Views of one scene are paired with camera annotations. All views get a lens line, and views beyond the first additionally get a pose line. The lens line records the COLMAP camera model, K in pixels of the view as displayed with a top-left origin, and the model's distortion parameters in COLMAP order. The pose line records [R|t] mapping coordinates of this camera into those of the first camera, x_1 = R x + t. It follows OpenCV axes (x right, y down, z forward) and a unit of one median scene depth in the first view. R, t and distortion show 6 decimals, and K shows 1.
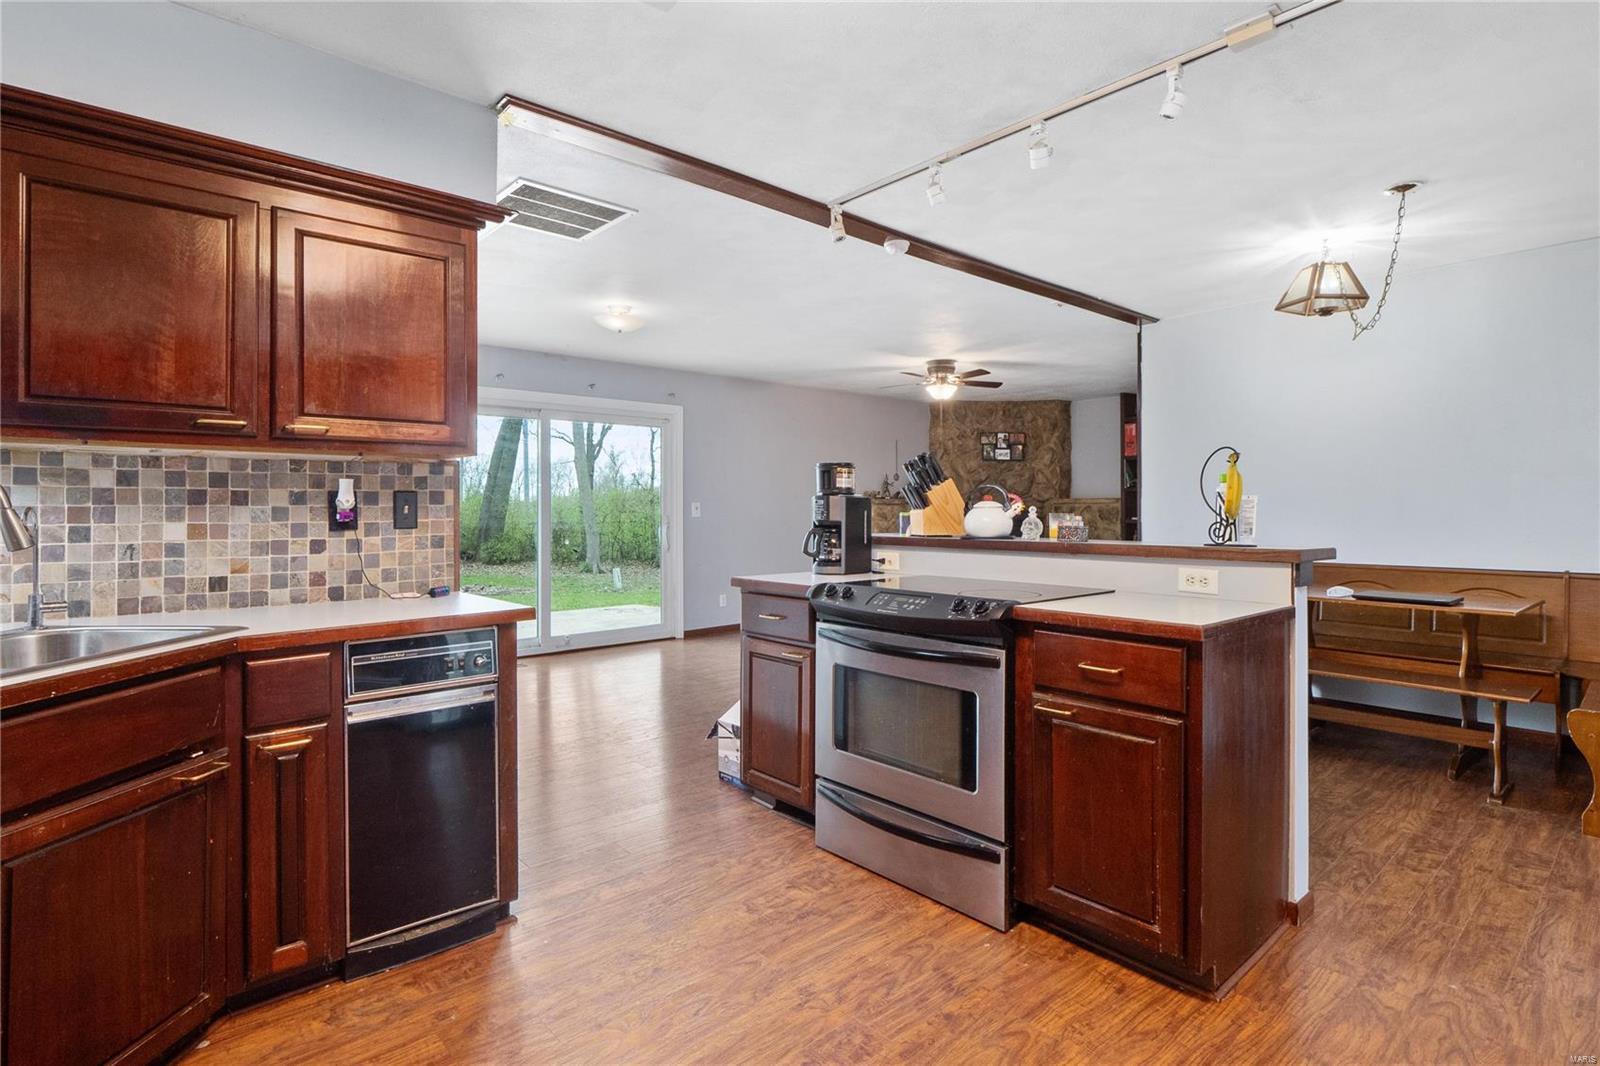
lens RADIAL K [[802.7, 0, 798.4], [0, 802.7, 511.0], [0, 0, 1]] dist [-0.000526, -0.000069]
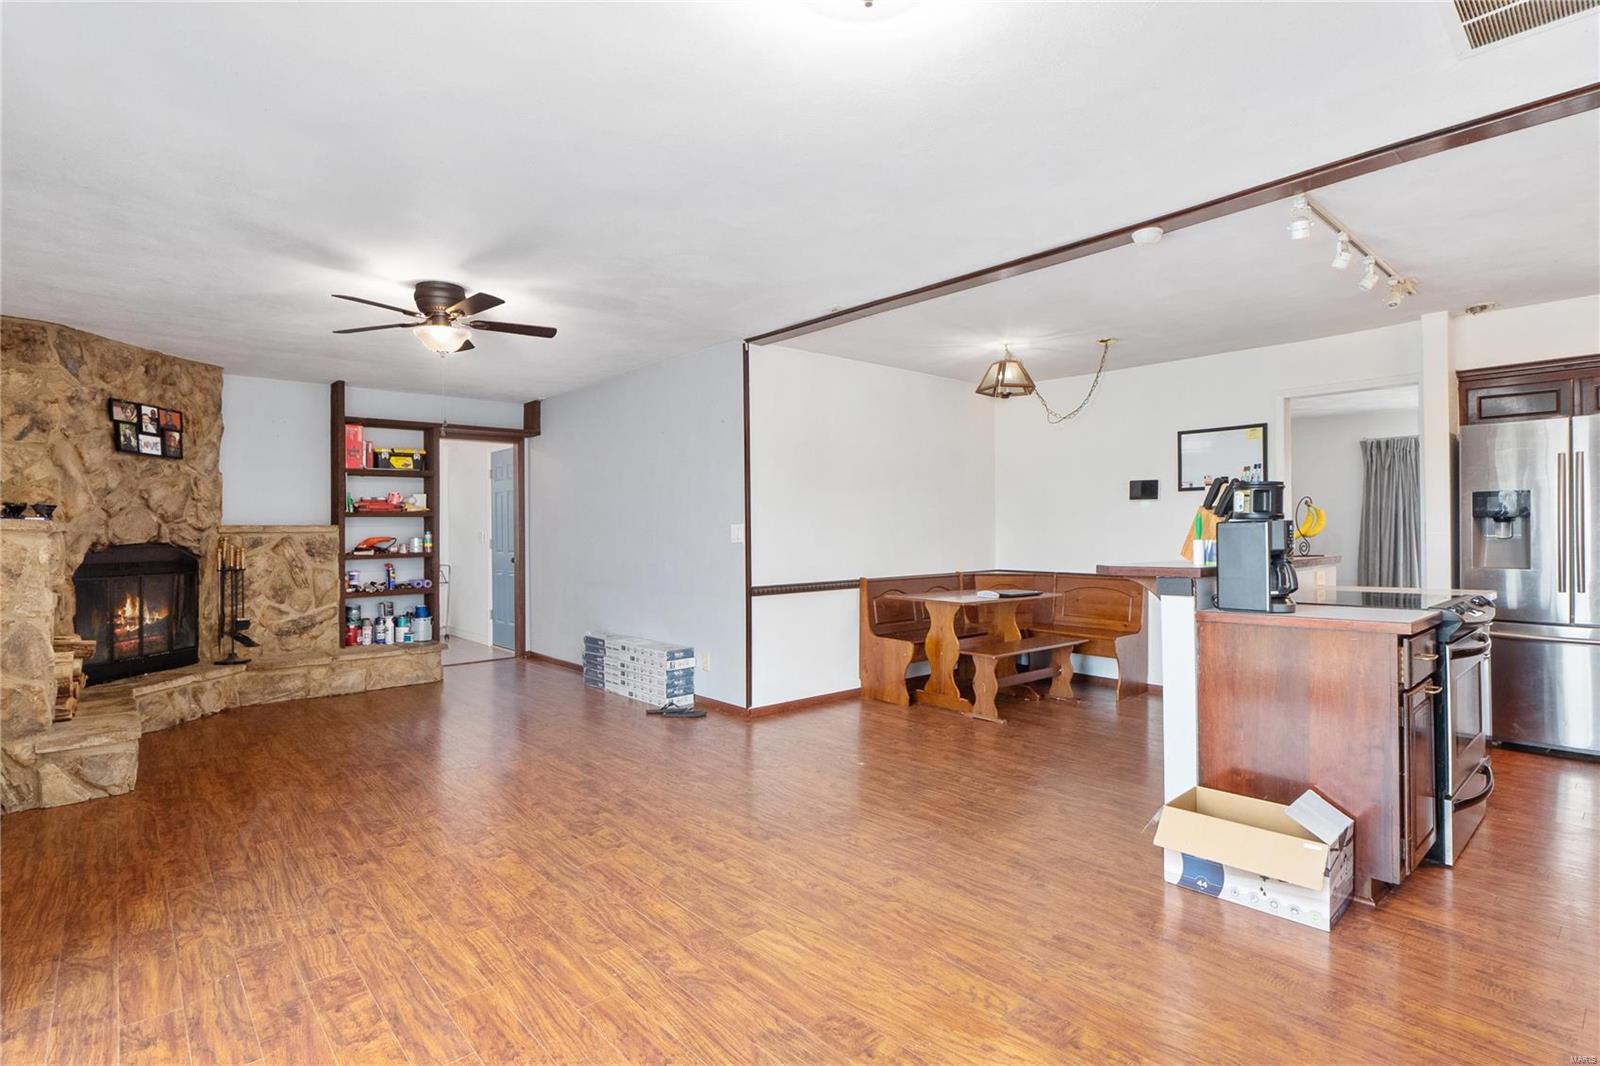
lens RADIAL K [[790.5, 0, 800.0], [0, 790.5, 533.0], [0, 0, 1]] dist [-0.004482, -0.000883]
pose [[0.008191, 0.001970, 0.999965, -0.502027], [0.009960, 0.999948, -0.002051, -0.006259], [-0.999917, 0.009976, 0.008171, 0.948094]]
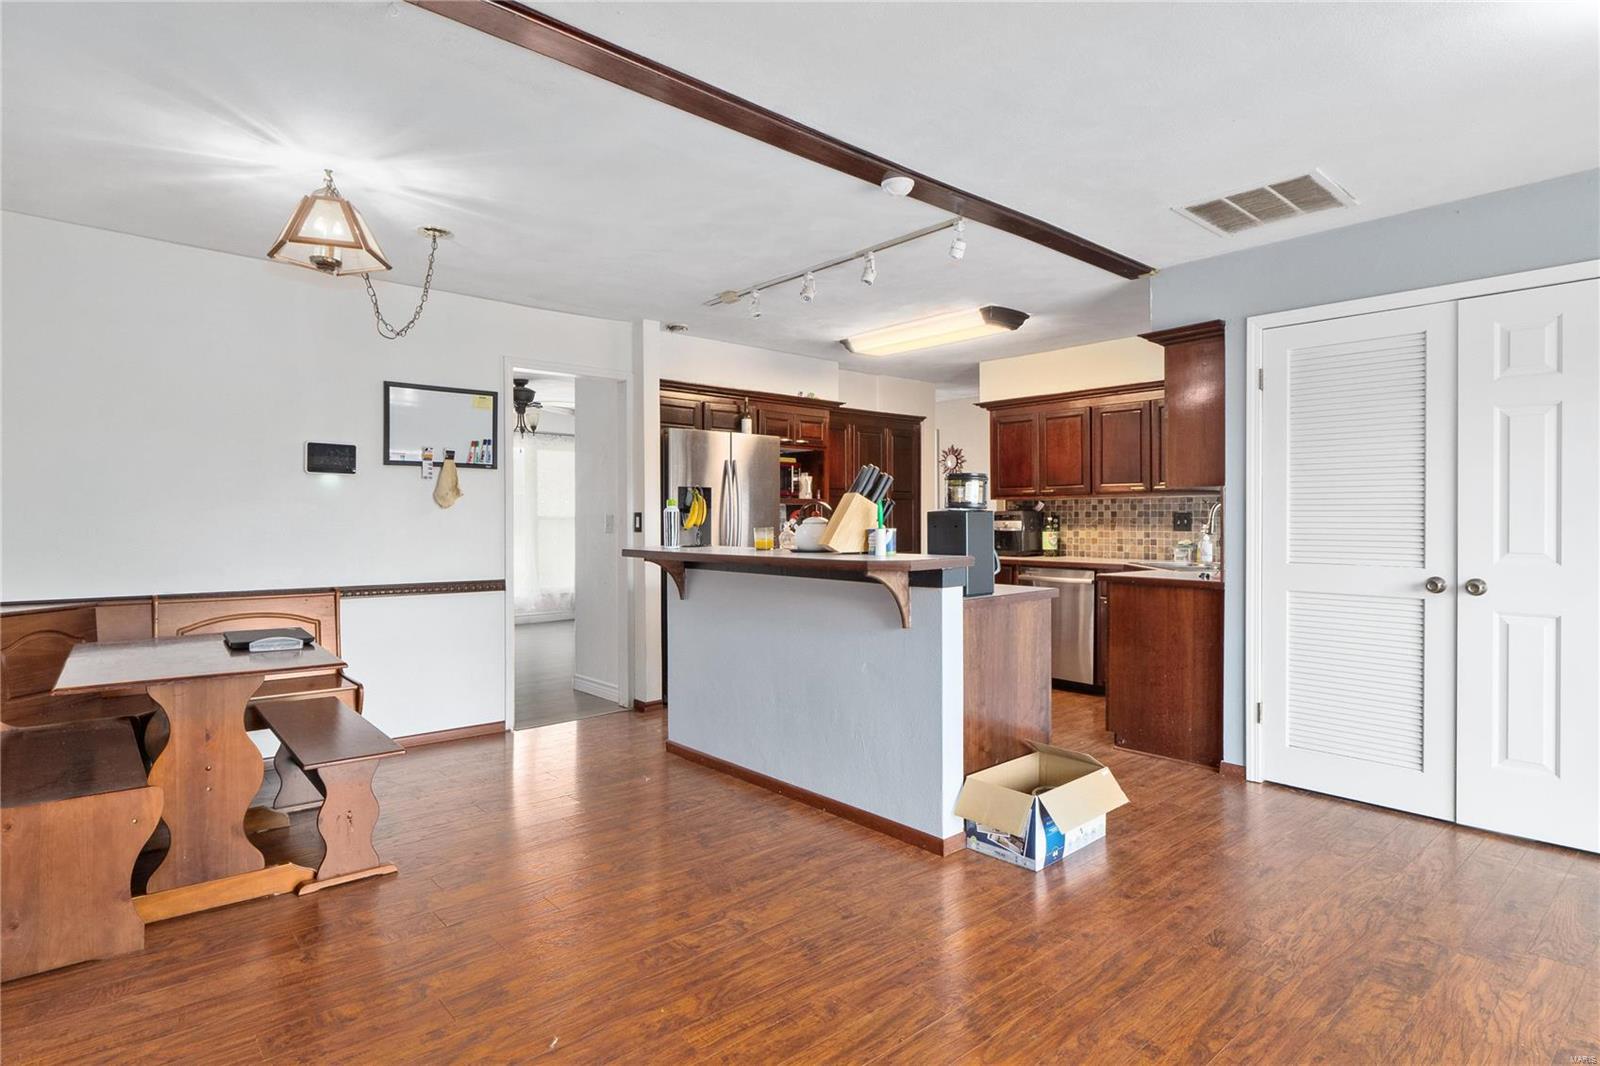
lens RADIAL K [[839.2, 0, 800.0], [0, 839.2, 533.0], [0, 0, 1]] dist [-0.005781, -0.000314]
pose [[-0.999977, 0.004393, 0.005152, 0.163294], [0.004506, 0.999747, 0.022036, -0.009736], [-0.005054, 0.022058, -0.999744, 1.254678]]
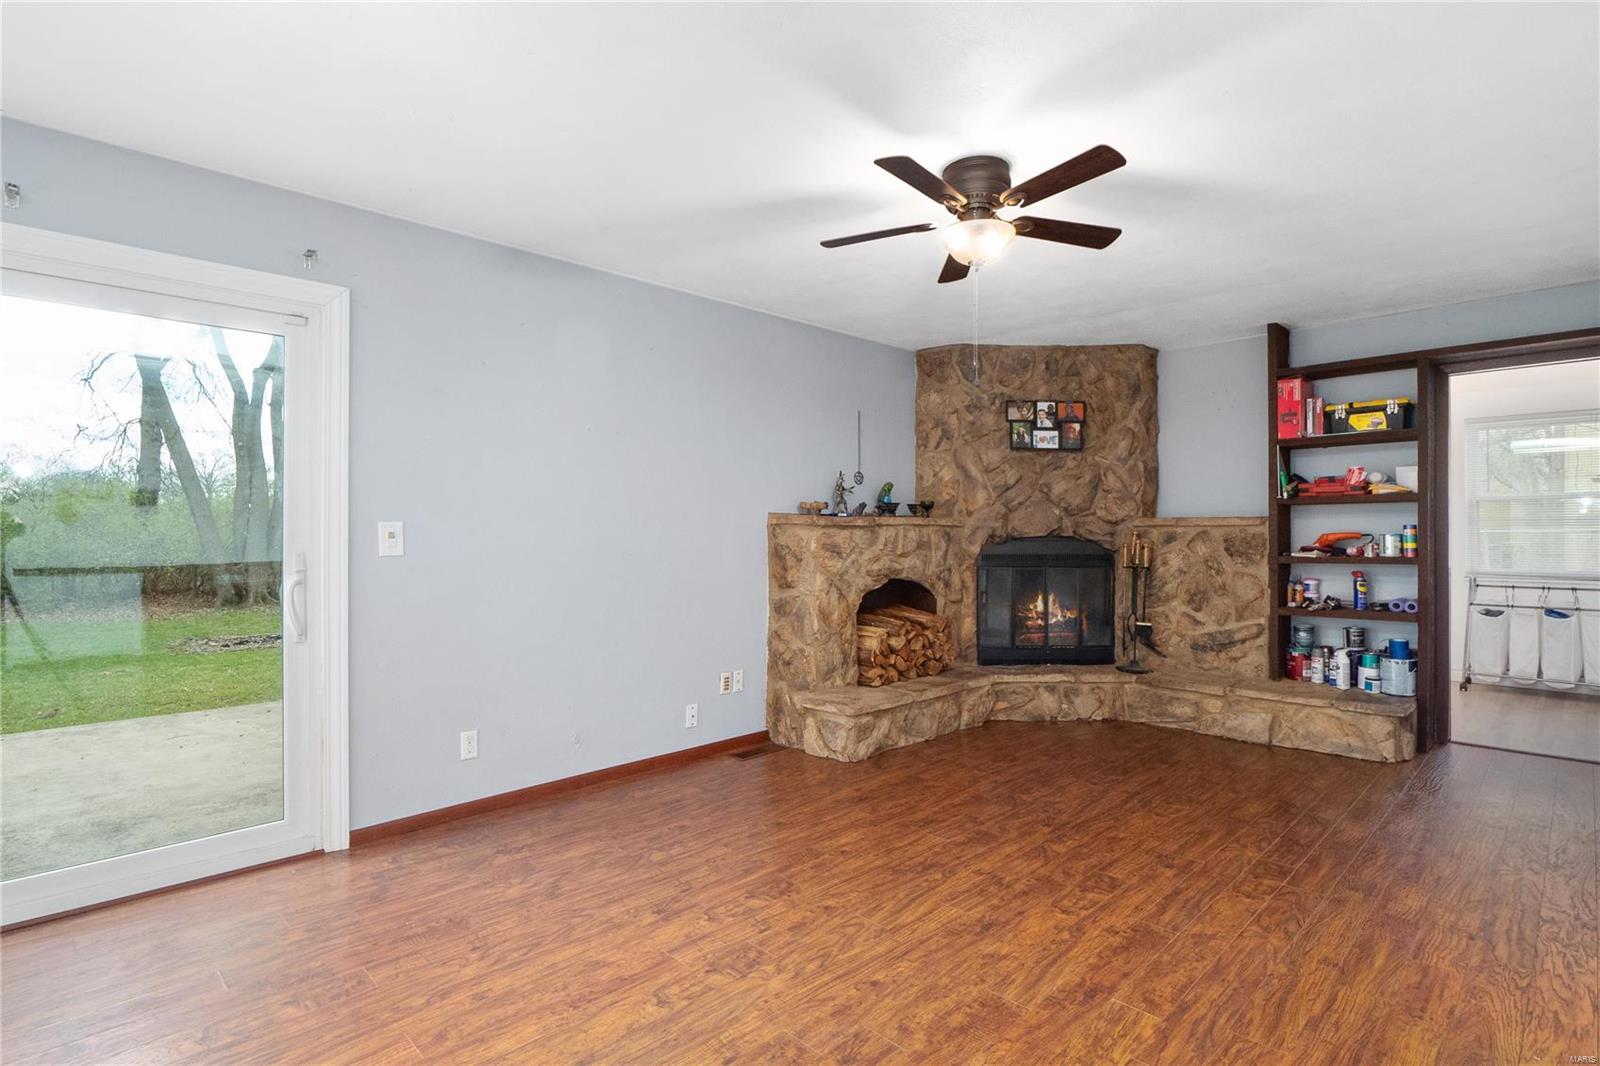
lens RADIAL K [[790.5, 0, 800.0], [0, 790.5, 533.0], [0, 0, 1]] dist [-0.004482, -0.000883]
pose [[0.998795, 0.002419, 0.049027, 0.094466], [-0.002420, 0.999997, -0.000054, -0.007107], [-0.049027, -0.000064, 0.998797, 0.787688]]
